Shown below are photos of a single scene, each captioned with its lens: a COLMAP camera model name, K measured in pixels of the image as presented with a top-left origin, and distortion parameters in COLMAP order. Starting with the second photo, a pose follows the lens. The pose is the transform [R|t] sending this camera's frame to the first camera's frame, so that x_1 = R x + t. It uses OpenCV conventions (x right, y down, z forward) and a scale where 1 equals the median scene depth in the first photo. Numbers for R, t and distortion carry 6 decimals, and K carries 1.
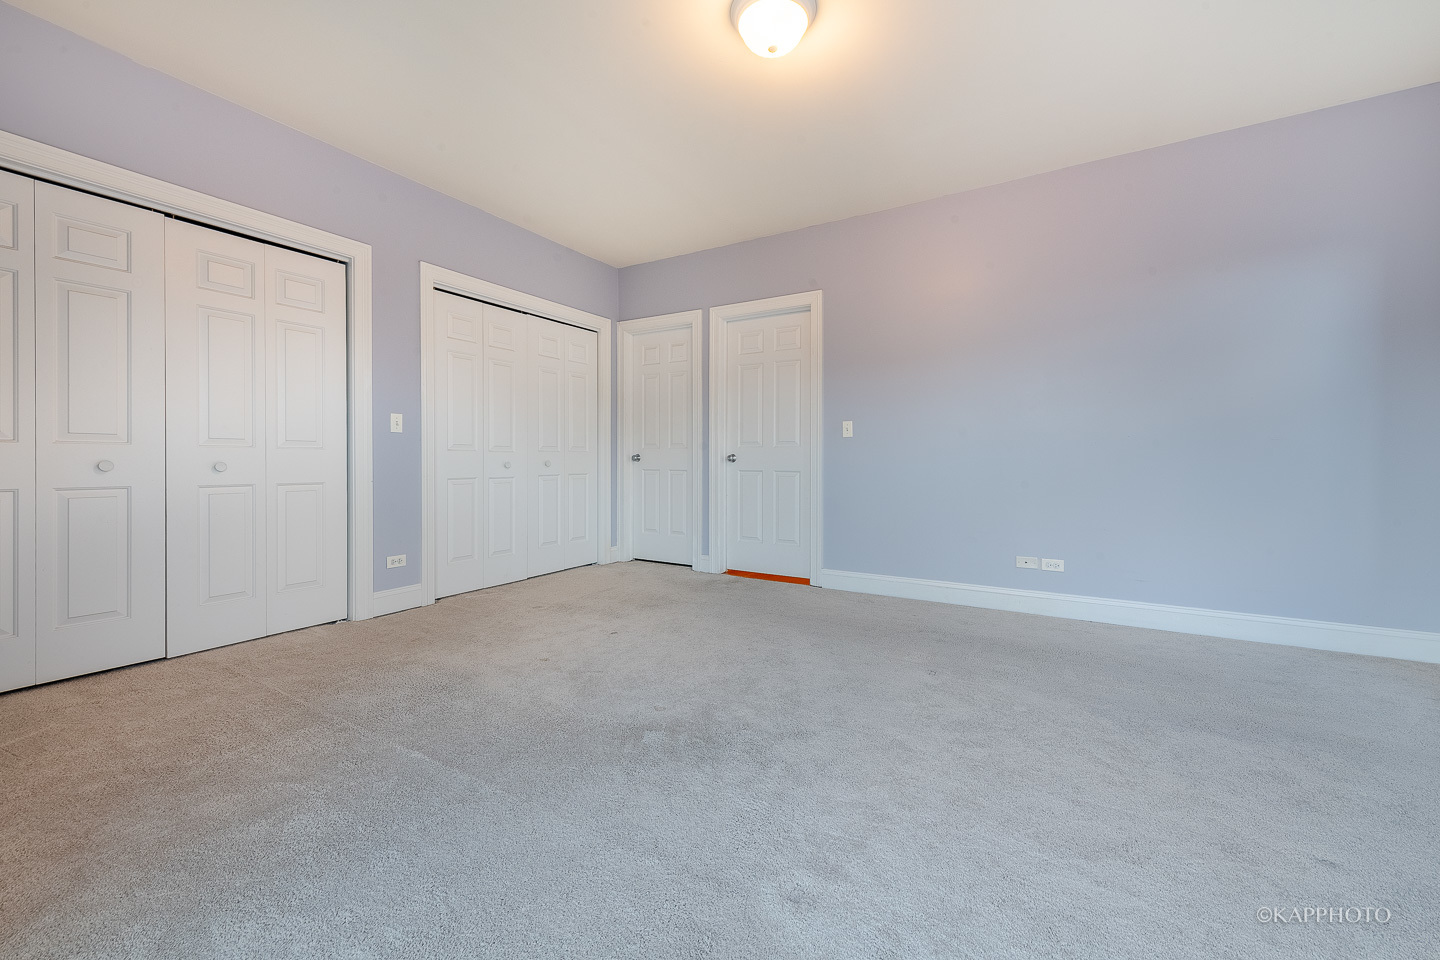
lens RADIAL K [[589.9, 0, 722.0], [0, 589.9, 458.6], [0, 0, 1]] dist [0.000379, -0.000131]
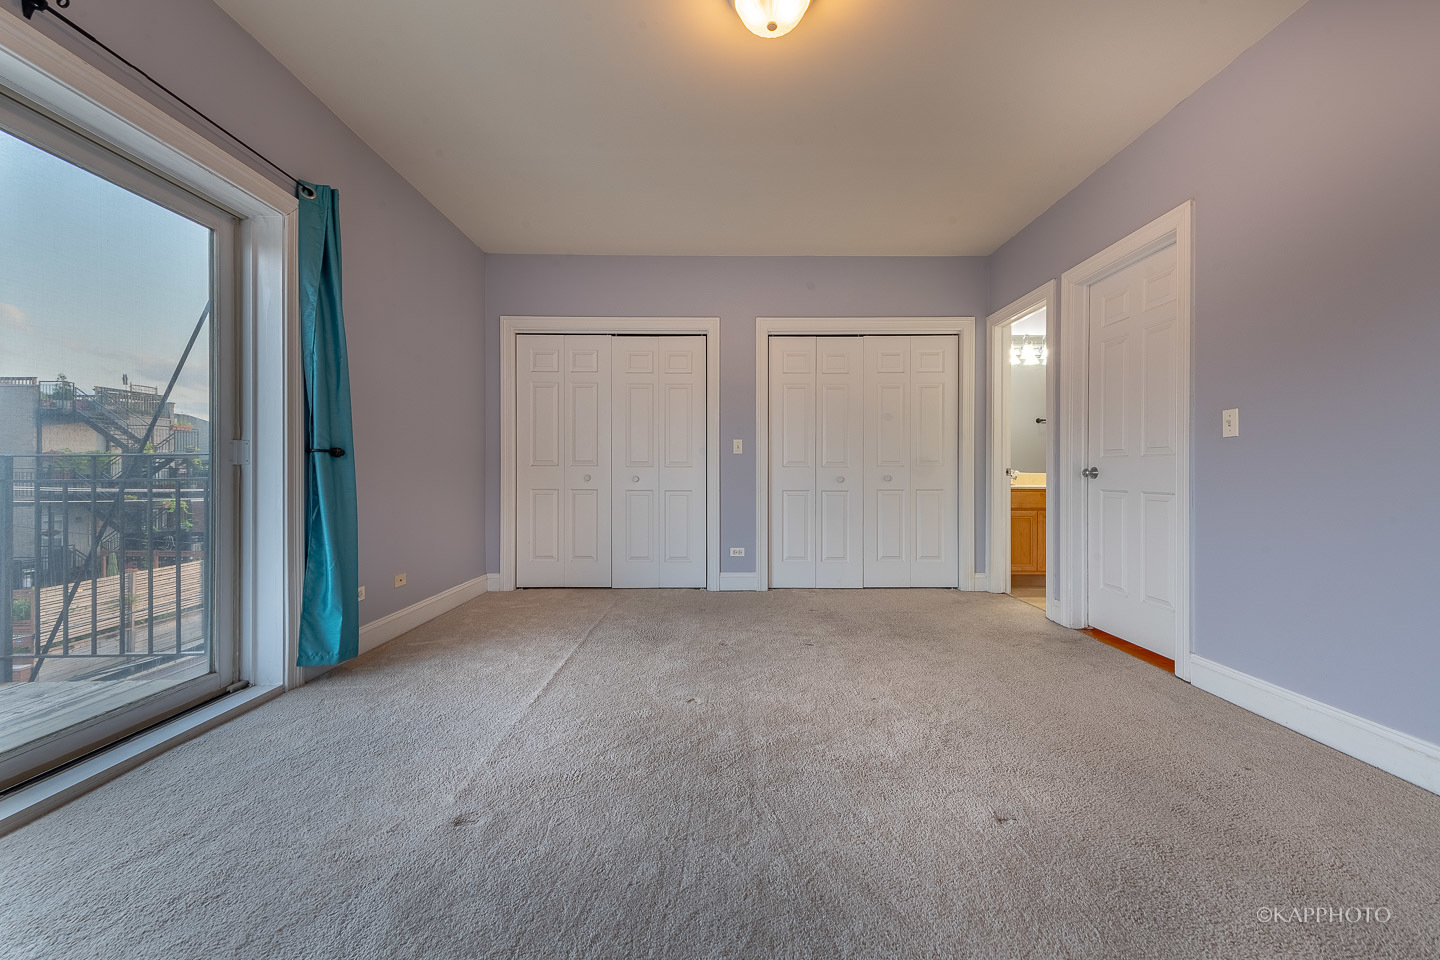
lens RADIAL K [[587.9, 0, 724.4], [0, 587.9, 467.5], [0, 0, 1]] dist [0.000428, 0.000037]
pose [[0.488060, -0.010016, -0.872752, 0.563460], [0.001221, 0.999941, -0.010793, 0.000391], [0.872809, 0.004202, 0.488044, 0.331449]]
